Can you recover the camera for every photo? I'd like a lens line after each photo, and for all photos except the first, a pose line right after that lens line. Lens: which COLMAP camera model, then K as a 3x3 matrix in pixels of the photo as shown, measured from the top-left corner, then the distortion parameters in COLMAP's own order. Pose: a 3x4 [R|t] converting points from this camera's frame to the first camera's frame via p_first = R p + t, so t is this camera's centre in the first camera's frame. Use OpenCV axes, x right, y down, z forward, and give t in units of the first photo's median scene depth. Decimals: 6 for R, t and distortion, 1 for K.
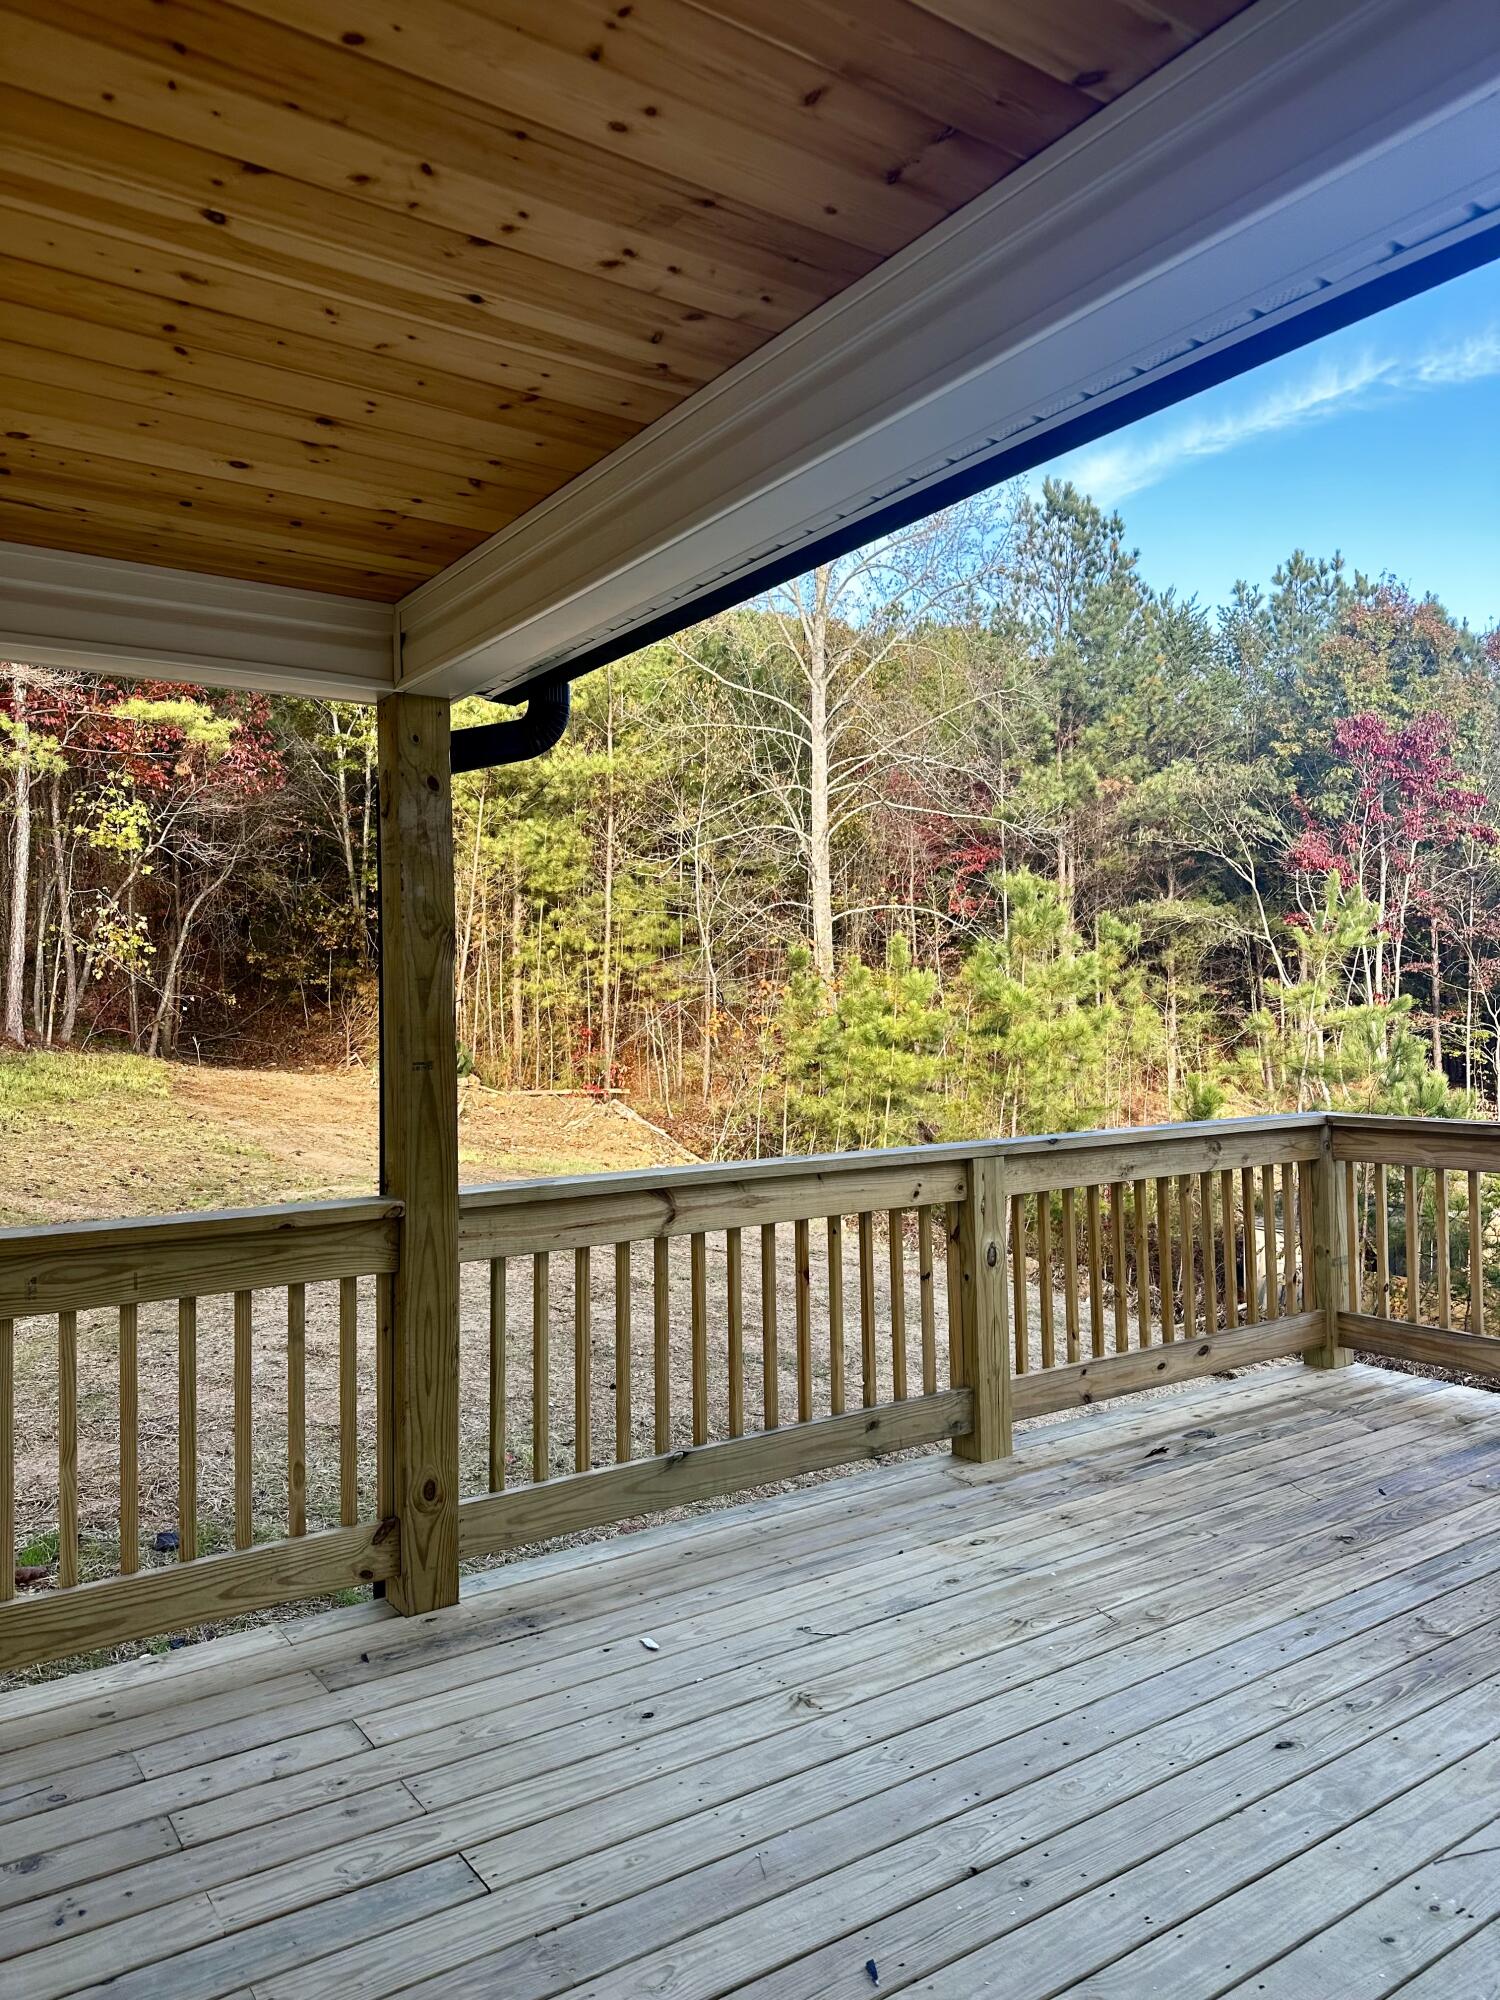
lens RADIAL K [[1412.0, 0, 806.3], [0, 1412.0, 948.4], [0, 0, 1]] dist [0.033762, -0.010532]
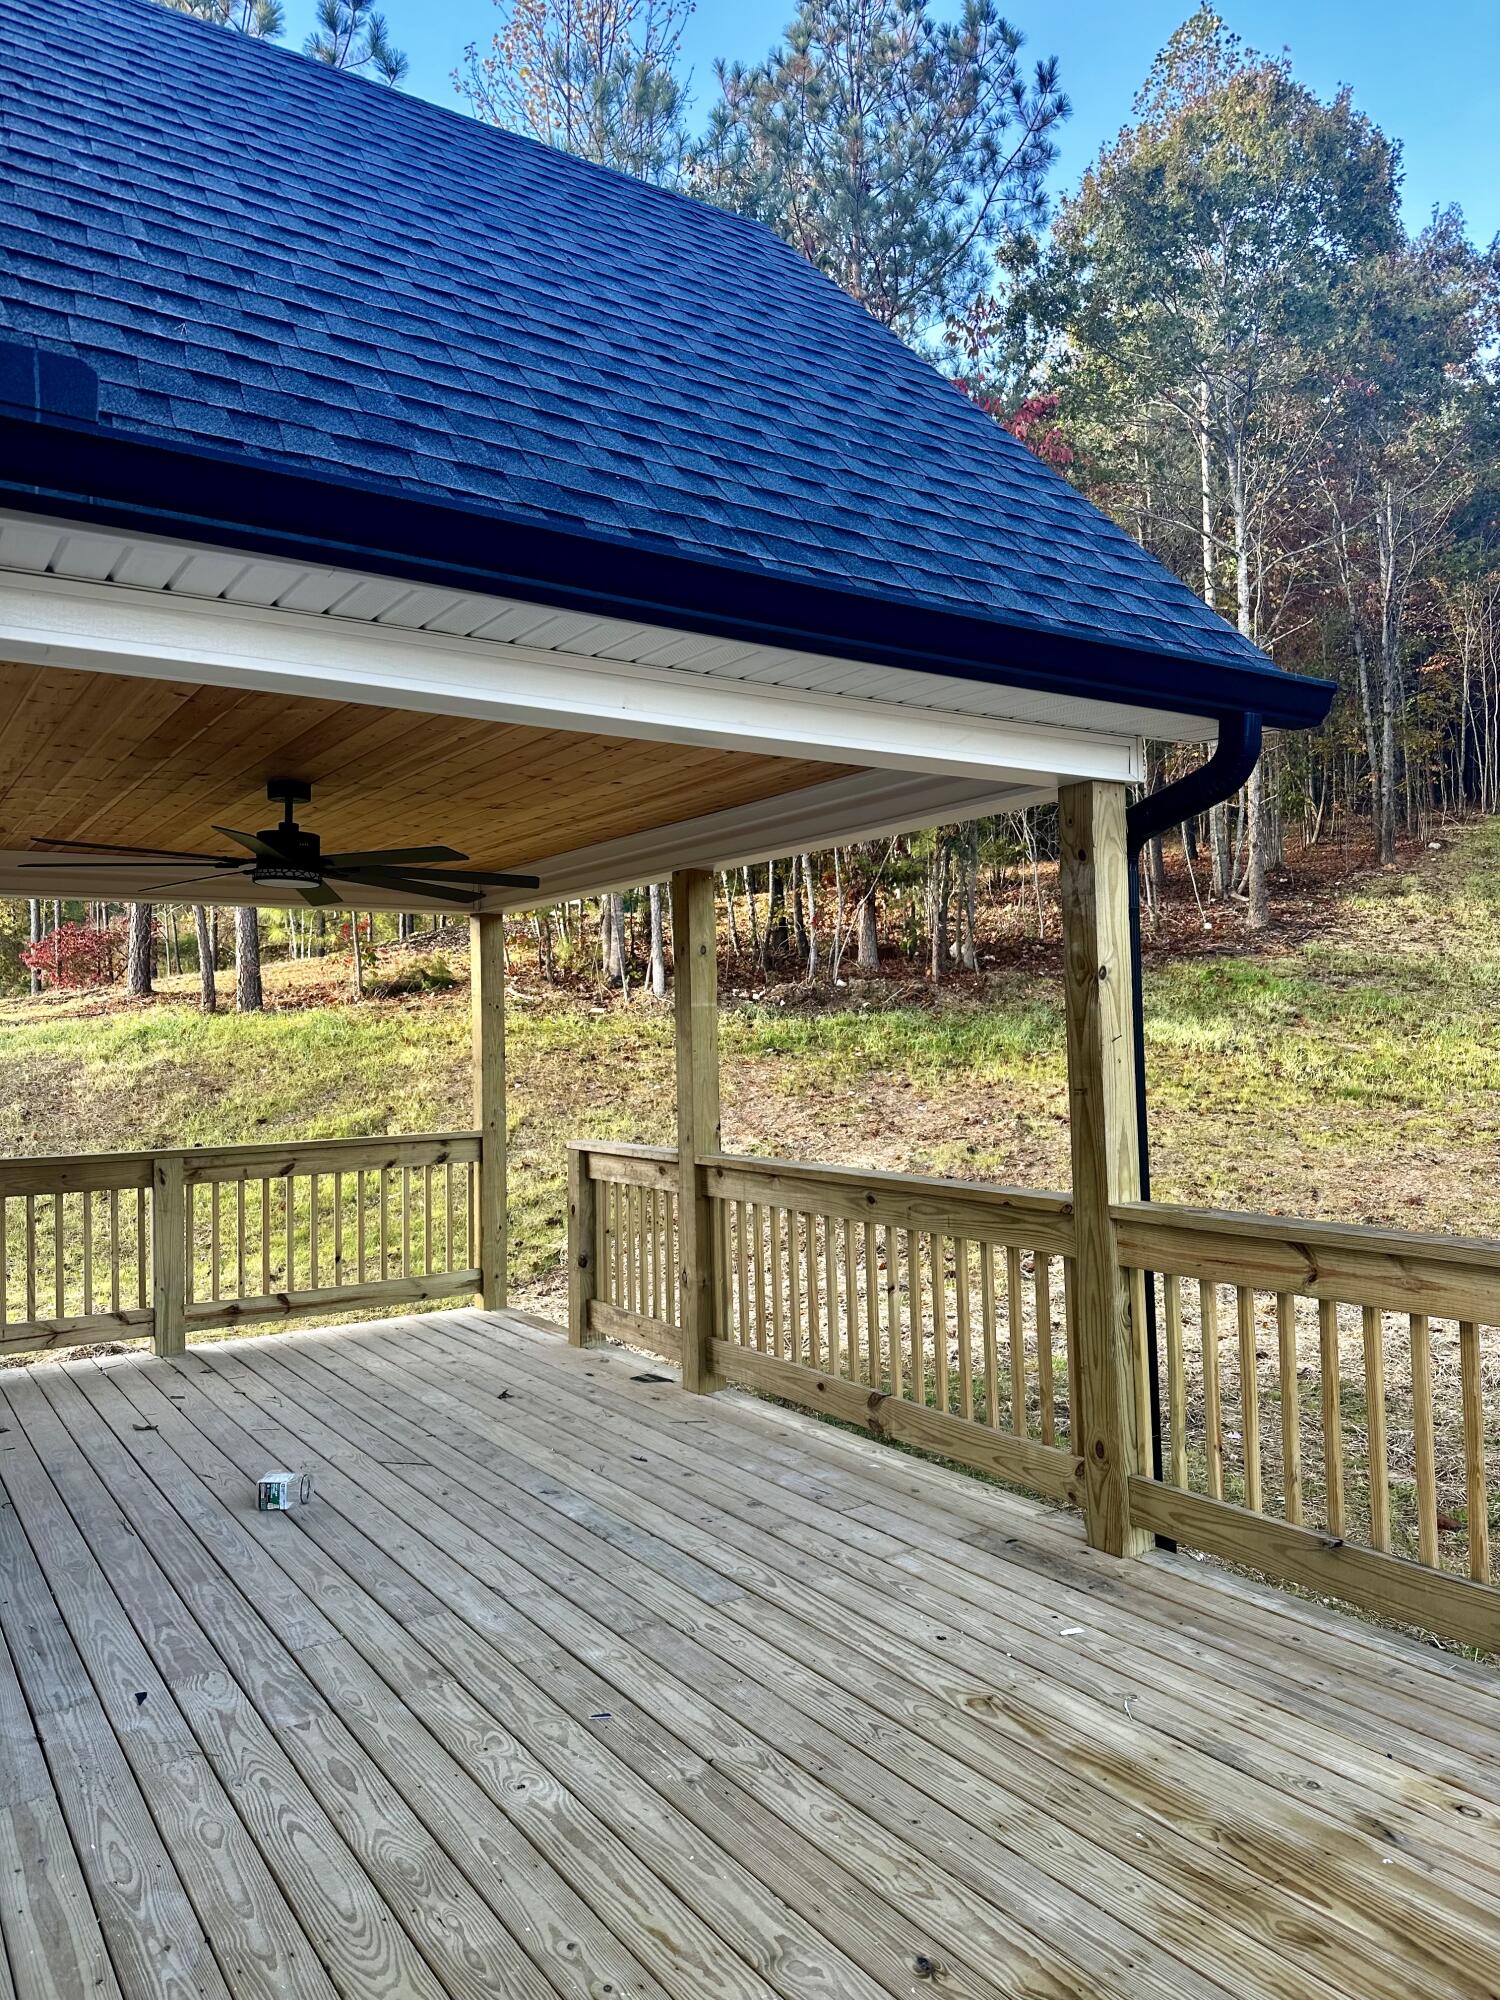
lens RADIAL K [[1412.0, 0, 748.1], [0, 1412.0, 998.0], [0, 0, 1]] dist [0.033762, -0.010532]
pose [[-0.016446, -0.013740, -0.999770, 1.021188], [0.062339, 0.997946, -0.014740, 0.002936], [0.997920, -0.062567, -0.015555, 0.820370]]
